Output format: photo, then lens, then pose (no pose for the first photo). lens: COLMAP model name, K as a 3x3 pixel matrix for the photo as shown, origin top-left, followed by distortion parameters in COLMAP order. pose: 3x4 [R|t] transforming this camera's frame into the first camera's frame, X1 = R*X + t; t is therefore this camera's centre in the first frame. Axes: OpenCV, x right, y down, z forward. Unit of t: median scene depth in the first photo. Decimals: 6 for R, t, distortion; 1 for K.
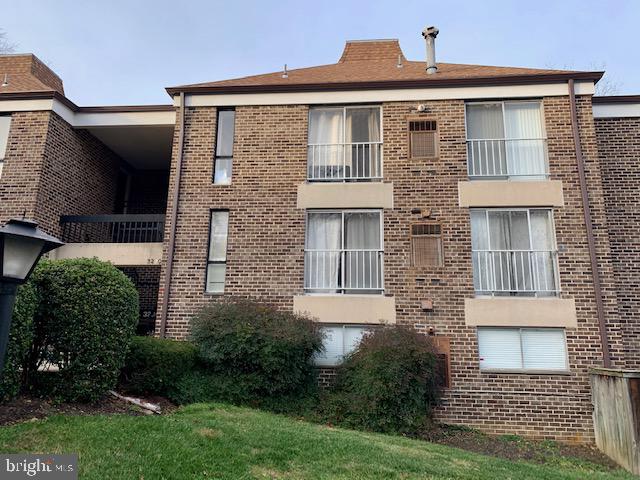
lens RADIAL K [[492.4, 0, 317.9], [0, 492.4, 228.5], [0, 0, 1]] dist [0.048389, -0.061237]
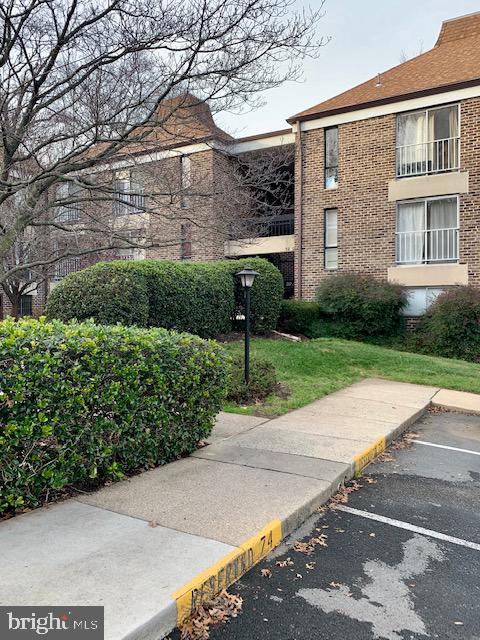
lens RADIAL K [[492.4, 0, 237.6], [0, 492.4, 314.8], [0, 0, 1]] dist [0.048389, -0.061237]
pose [[0.905361, -0.017892, -0.424265, 0.152836], [0.123532, 0.966998, 0.222833, -0.095843], [0.406277, -0.254155, 0.877693, -0.415979]]
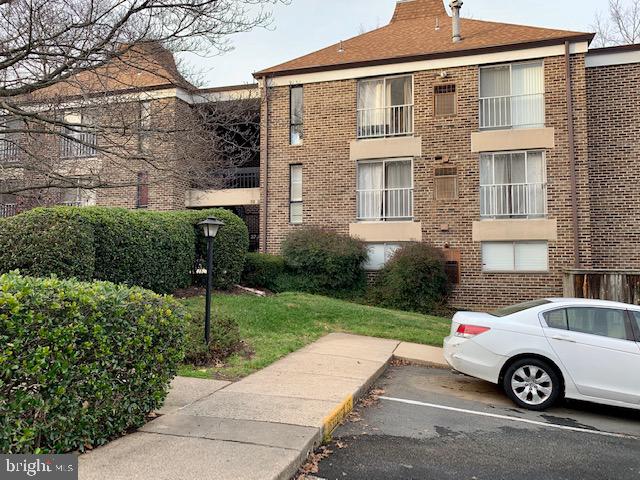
lens RADIAL K [[492.4, 0, 318.8], [0, 492.4, 229.8], [0, 0, 1]] dist [0.048389, -0.061237]
pose [[0.980257, -0.028907, -0.195604, 0.138512], [0.062254, 0.984066, 0.166552, -0.086511], [0.187673, -0.175440, 0.966437, -0.389820]]
